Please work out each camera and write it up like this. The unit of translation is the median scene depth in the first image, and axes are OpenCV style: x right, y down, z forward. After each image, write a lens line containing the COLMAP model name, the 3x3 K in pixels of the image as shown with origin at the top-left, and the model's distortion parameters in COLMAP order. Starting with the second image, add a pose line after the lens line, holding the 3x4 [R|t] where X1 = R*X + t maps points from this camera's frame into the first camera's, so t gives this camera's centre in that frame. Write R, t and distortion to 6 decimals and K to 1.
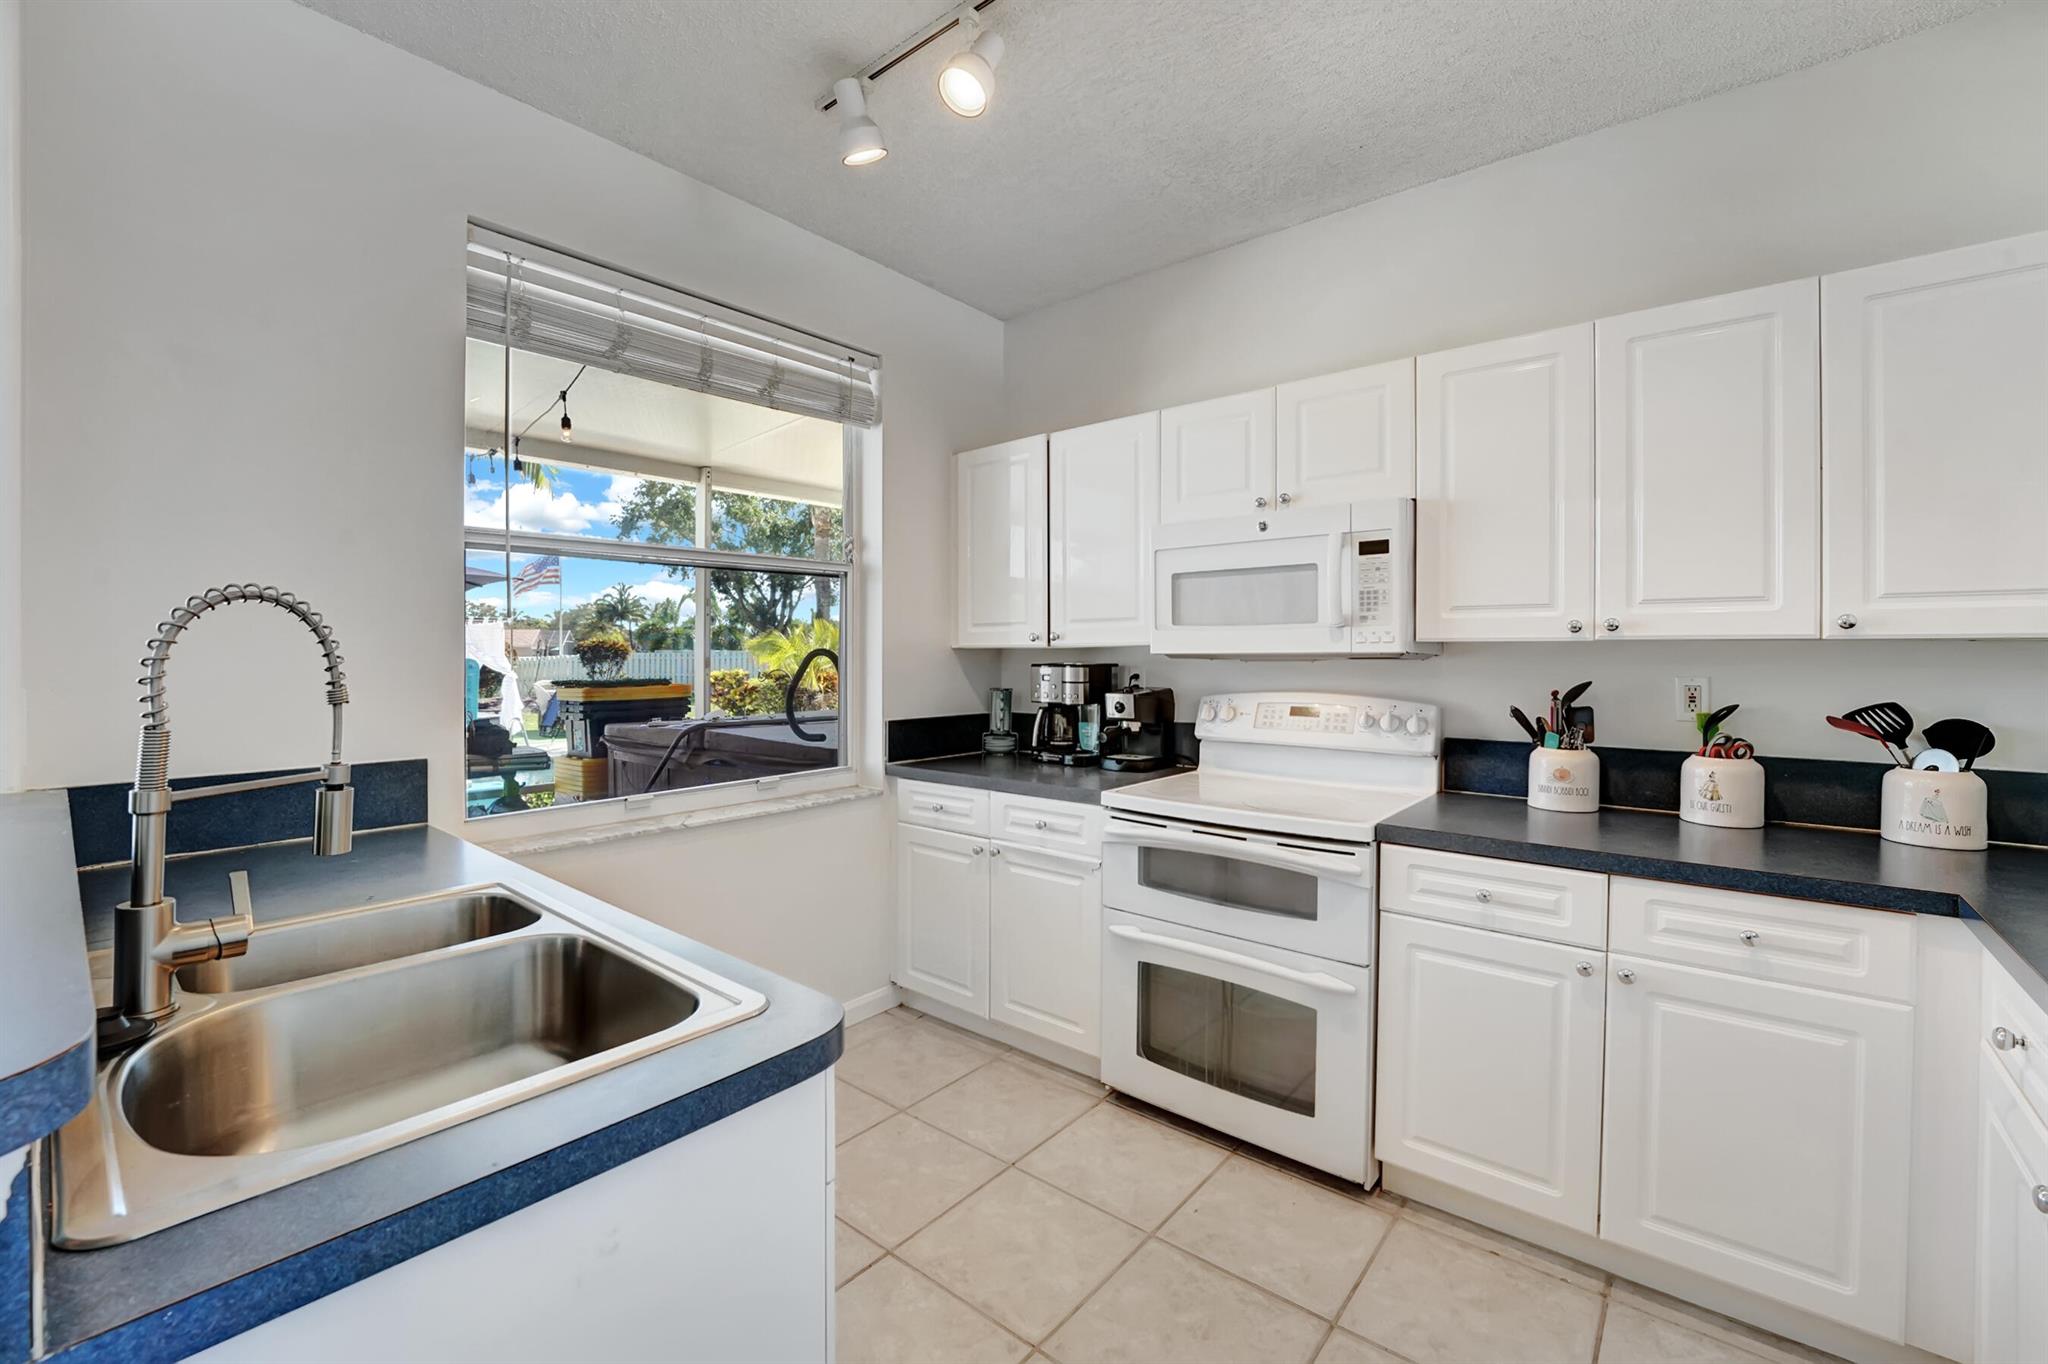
lens RADIAL K [[832.6, 0, 1010.4], [0, 832.6, 666.4], [0, 0, 1]] dist [-0.002085, 0.000050]
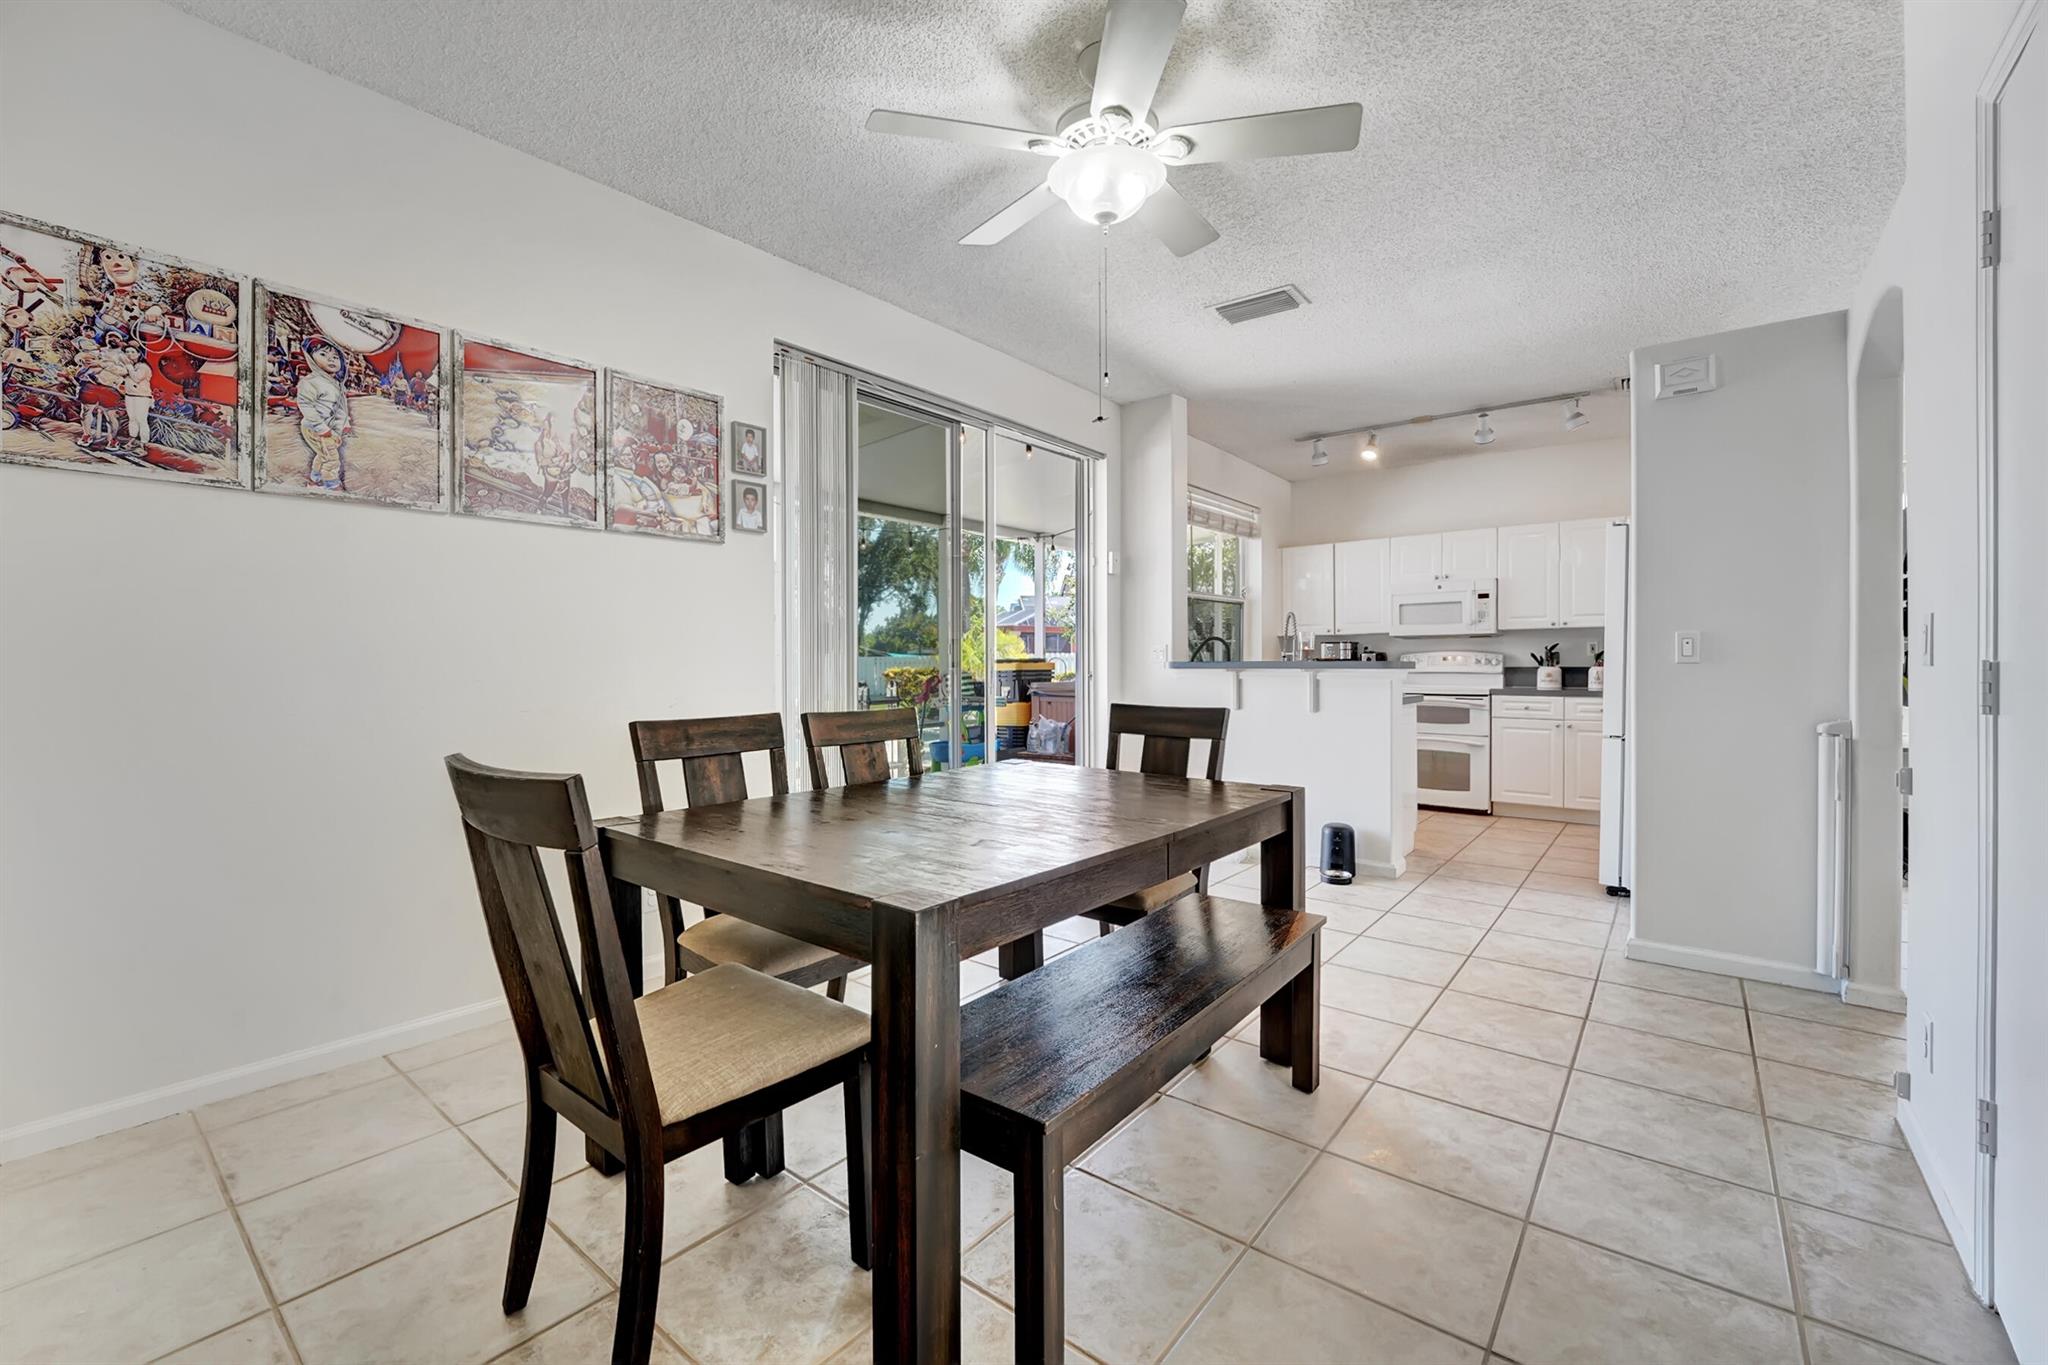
lens RADIAL K [[832.6, 0, 1035.5], [0, 832.6, 675.9], [0, 0, 1]] dist [-0.002085, 0.000050]
pose [[0.998467, -0.002125, 0.055302, -1.224763], [0.002238, 0.999996, -0.001975, 0.128129], [-0.055298, 0.002096, 0.998468, -1.713100]]
